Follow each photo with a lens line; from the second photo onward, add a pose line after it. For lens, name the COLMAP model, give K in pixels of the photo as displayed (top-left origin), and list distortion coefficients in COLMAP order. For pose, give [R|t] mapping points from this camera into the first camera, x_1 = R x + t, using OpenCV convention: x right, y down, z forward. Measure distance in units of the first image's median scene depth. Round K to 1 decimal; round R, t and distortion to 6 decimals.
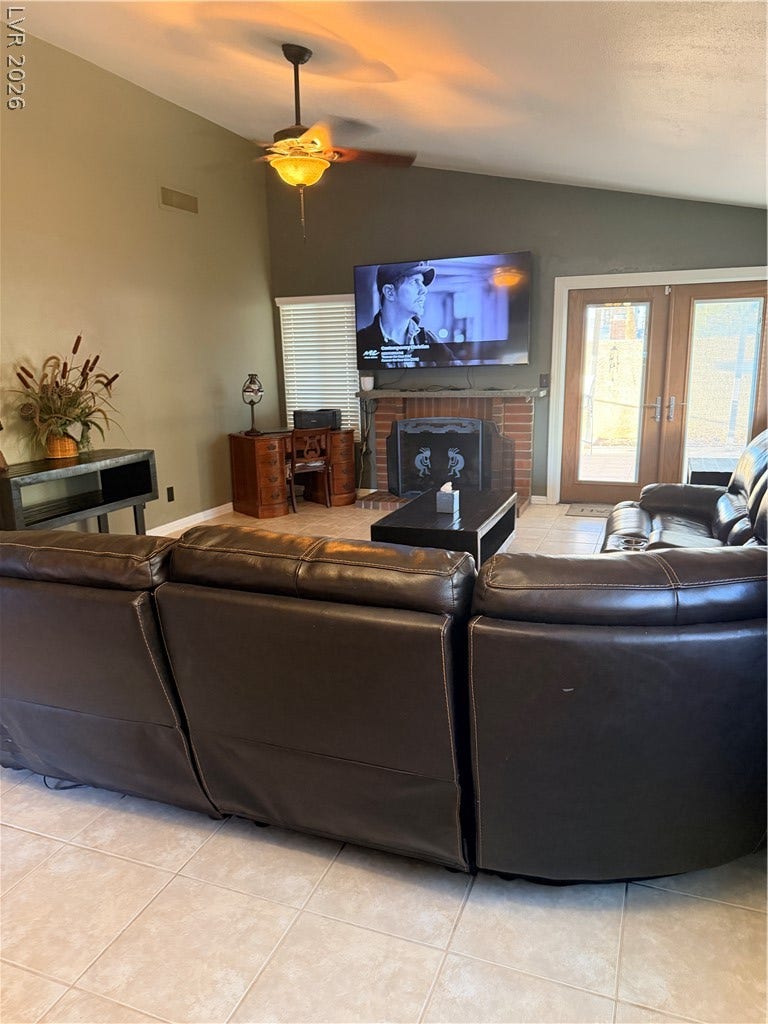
lens RADIAL K [[723.1, 0, 388.5], [0, 723.1, 520.4], [0, 0, 1]] dist [0.158859, -0.324117]
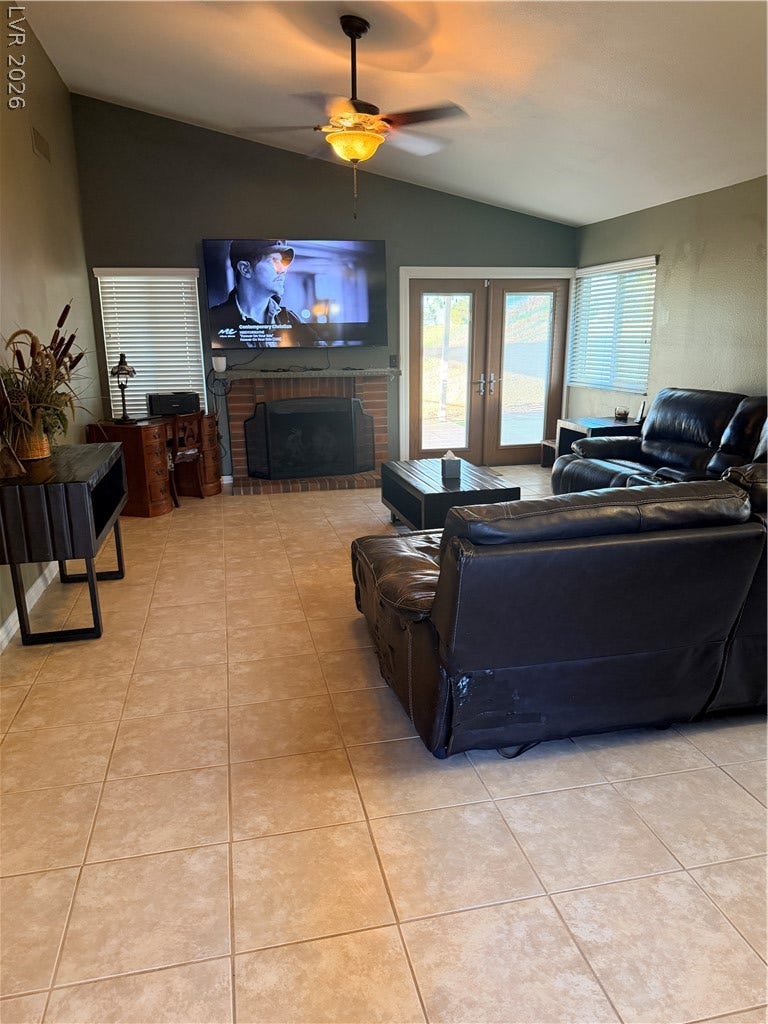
lens RADIAL K [[723.1, 0, 388.5], [0, 723.1, 520.4], [0, 0, 1]] dist [0.158859, -0.324117]
pose [[0.832847, -0.125922, 0.538989, -0.407341], [0.116723, 0.991836, 0.051358, -0.010000], [-0.541056, 0.020139, 0.840746, 0.087069]]
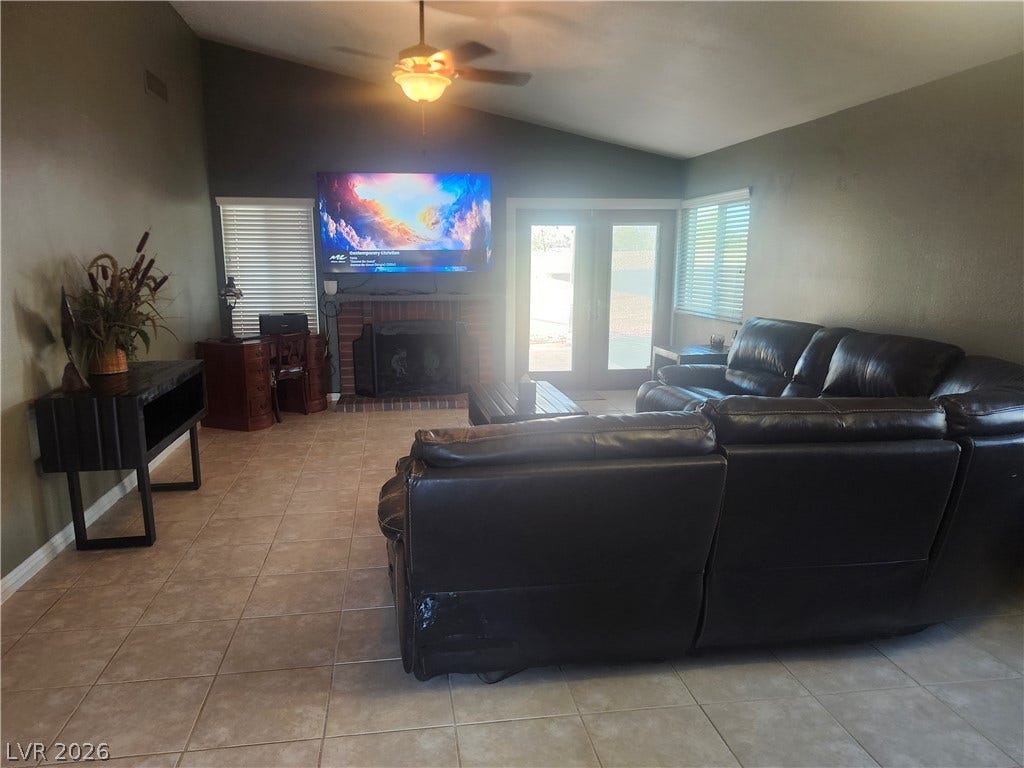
lens RADIAL K [[717.5, 0, 493.1], [0, 717.5, 393.2], [0, 0, 1]] dist [0.081336, -0.095075]
pose [[0.875963, -0.069564, 0.477335, -0.333850], [0.090809, 0.995635, -0.021547, -0.002361], [-0.473753, 0.062221, 0.878457, 0.036659]]
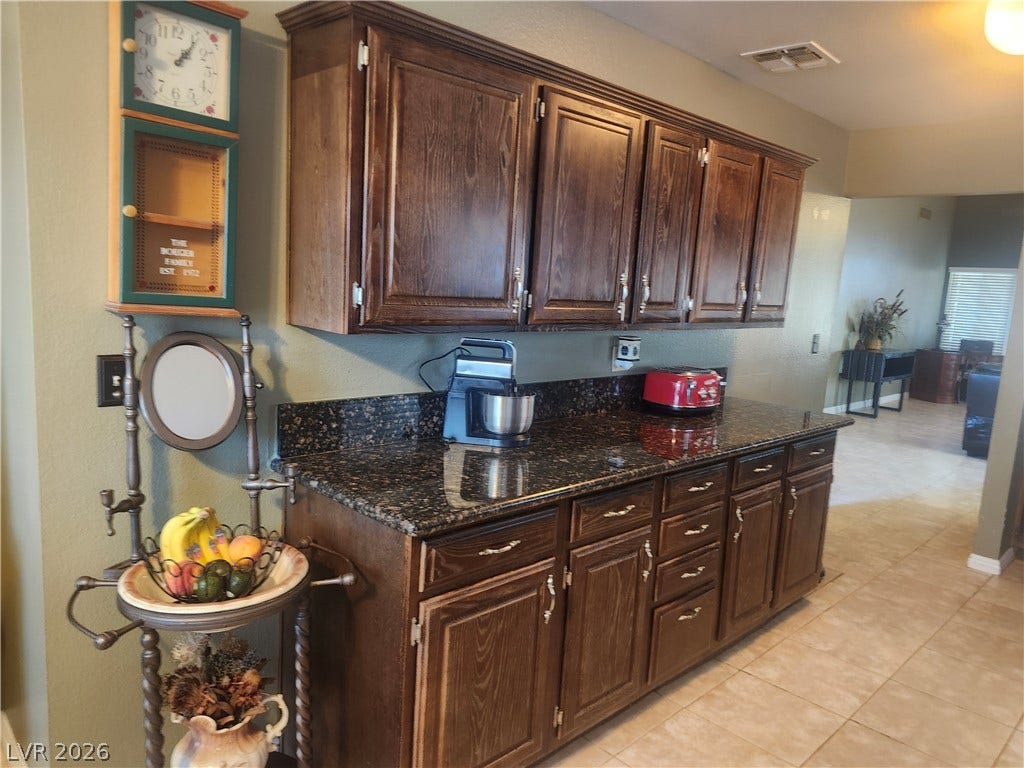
lens RADIAL K [[744.2, 0, 512.0], [0, 744.2, 384.0], [0, 0, 1]] dist [0.088306, -0.149864]
pose [[0.913779, 0.131472, -0.384347, -0.389720], [-0.166319, 0.984322, -0.058719, 0.204054], [0.370602, 0.117580, 0.921319, -0.854261]]
